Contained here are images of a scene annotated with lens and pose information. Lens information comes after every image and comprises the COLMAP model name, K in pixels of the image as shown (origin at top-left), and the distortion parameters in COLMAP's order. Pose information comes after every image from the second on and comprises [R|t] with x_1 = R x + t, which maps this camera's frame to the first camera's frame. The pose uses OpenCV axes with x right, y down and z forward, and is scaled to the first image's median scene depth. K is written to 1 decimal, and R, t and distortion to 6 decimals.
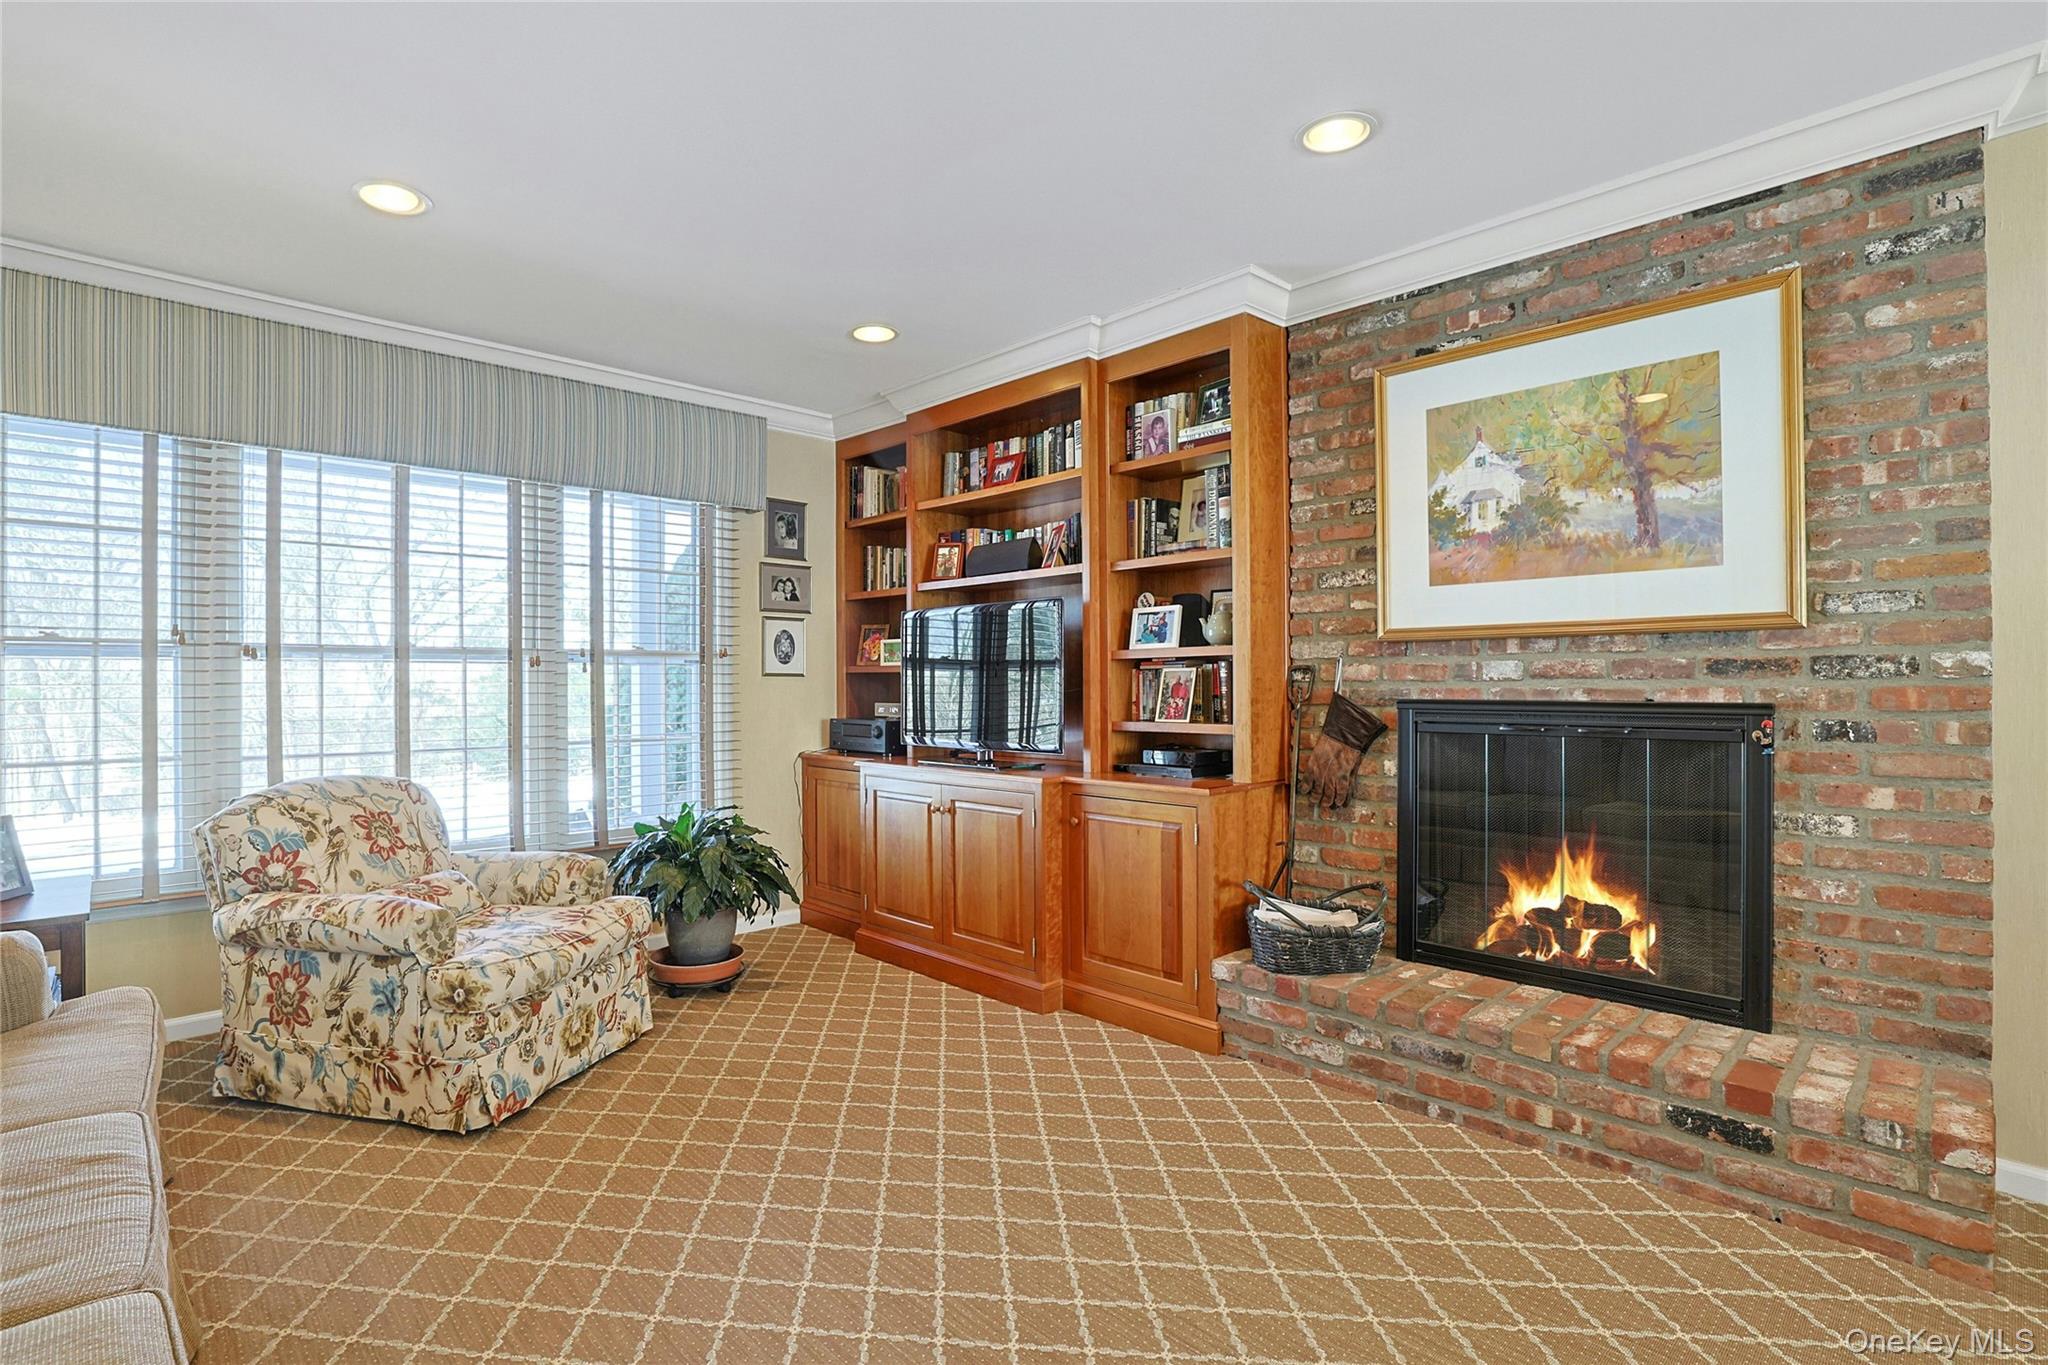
lens RADIAL K [[942.7, 0, 1013.9], [0, 942.7, 651.9], [0, 0, 1]] dist [-0.055575, 0.021414]
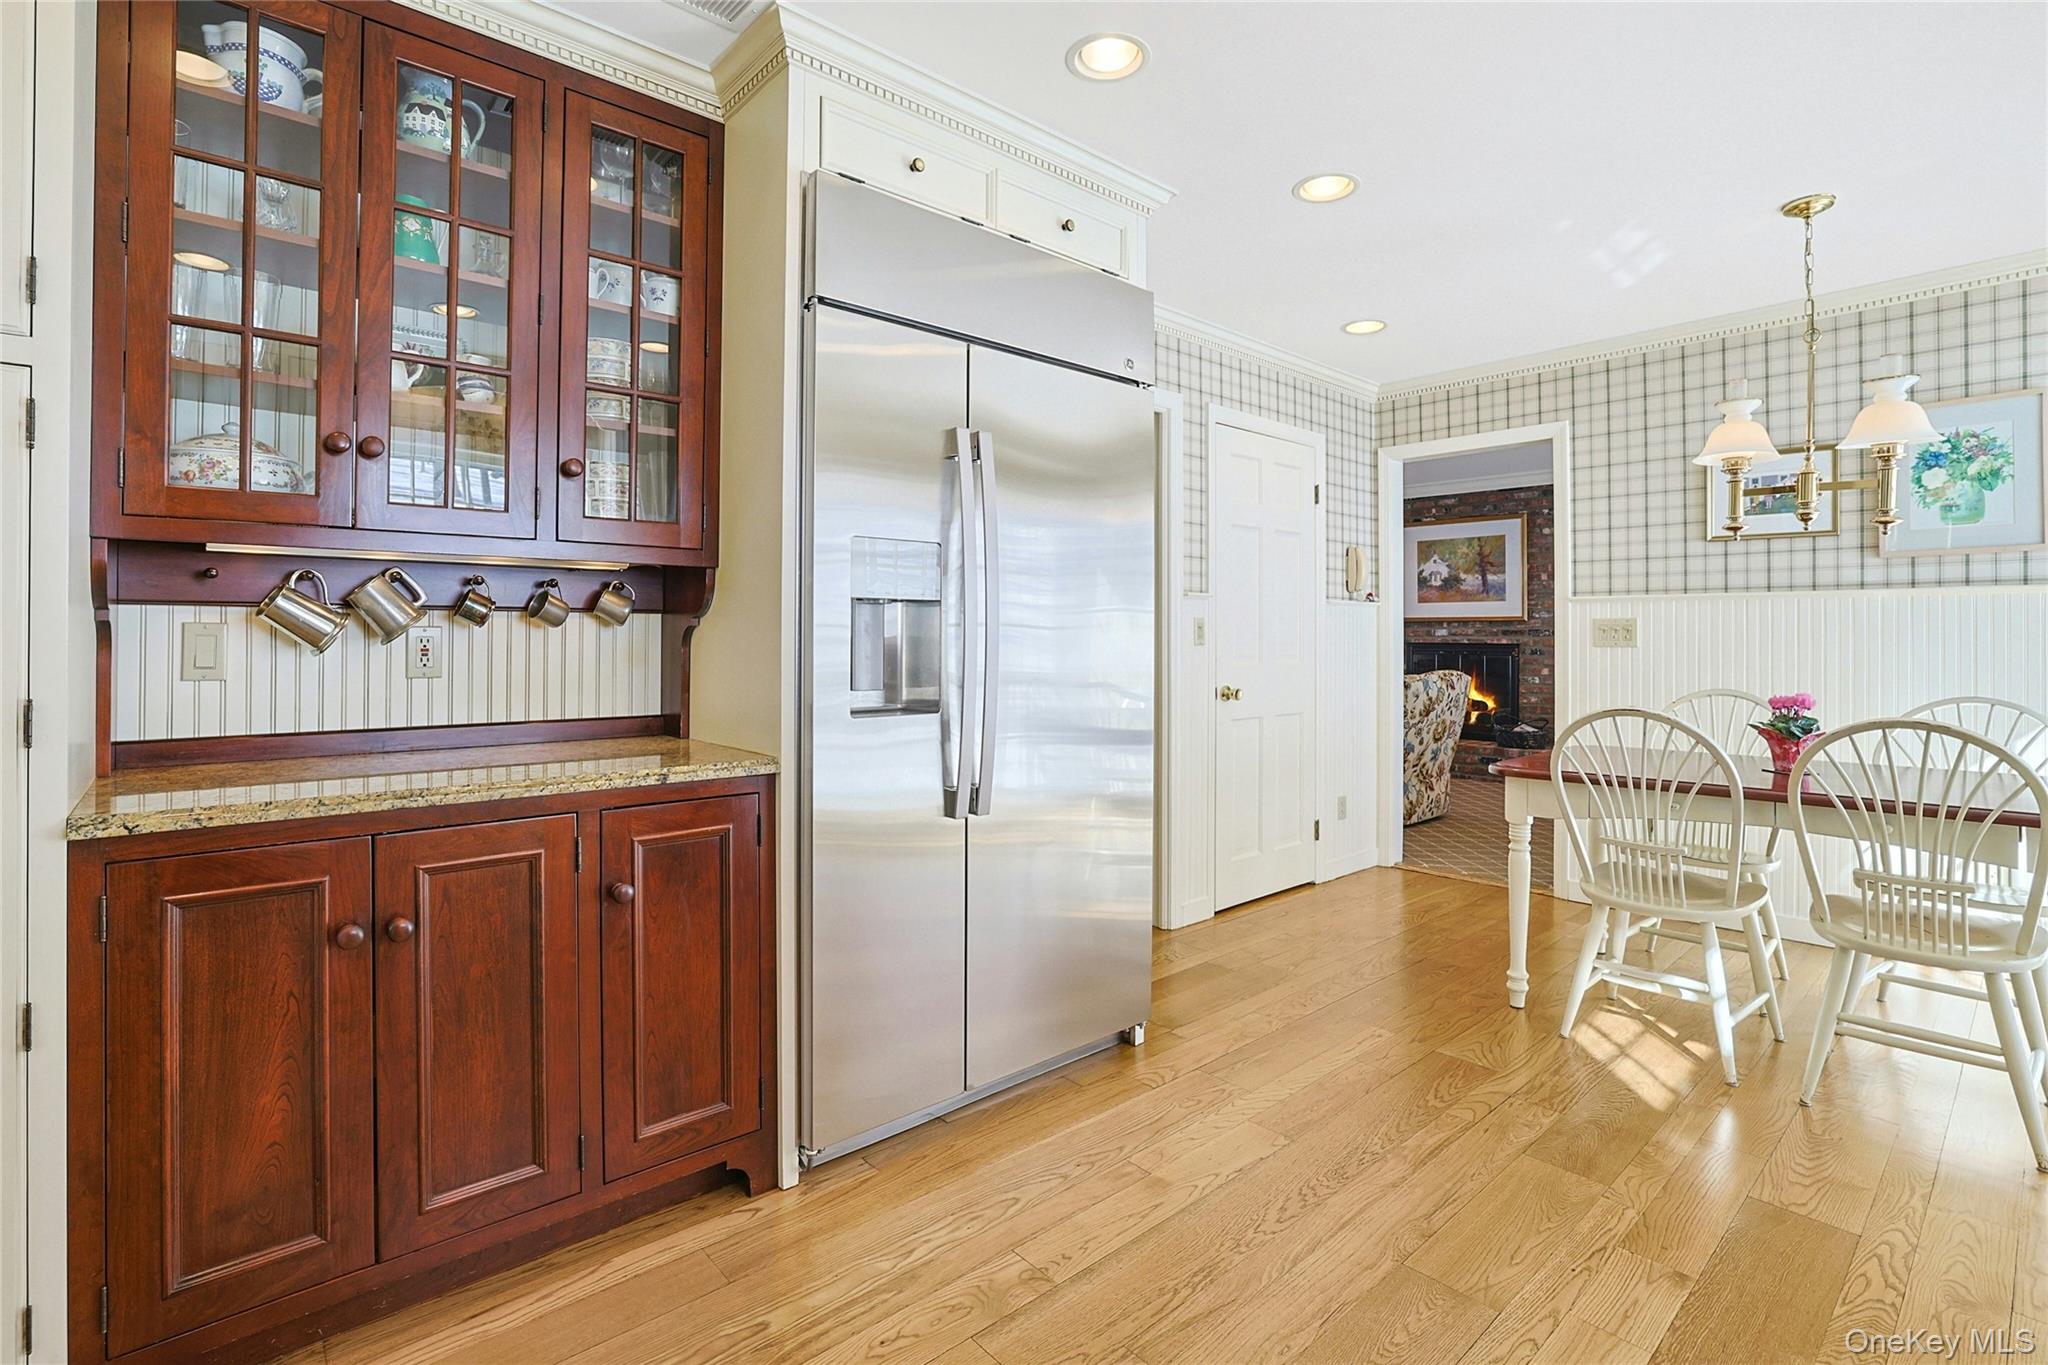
lens RADIAL K [[963.7, 0, 1027.7], [0, 963.7, 587.3], [0, 0, 1]] dist [0.000055, 0.000010]
pose [[0.998679, 0.007361, -0.050856, -0.644714], [-0.008431, 0.999747, -0.020856, -0.050868], [0.050690, 0.021257, 0.998488, -2.163094]]
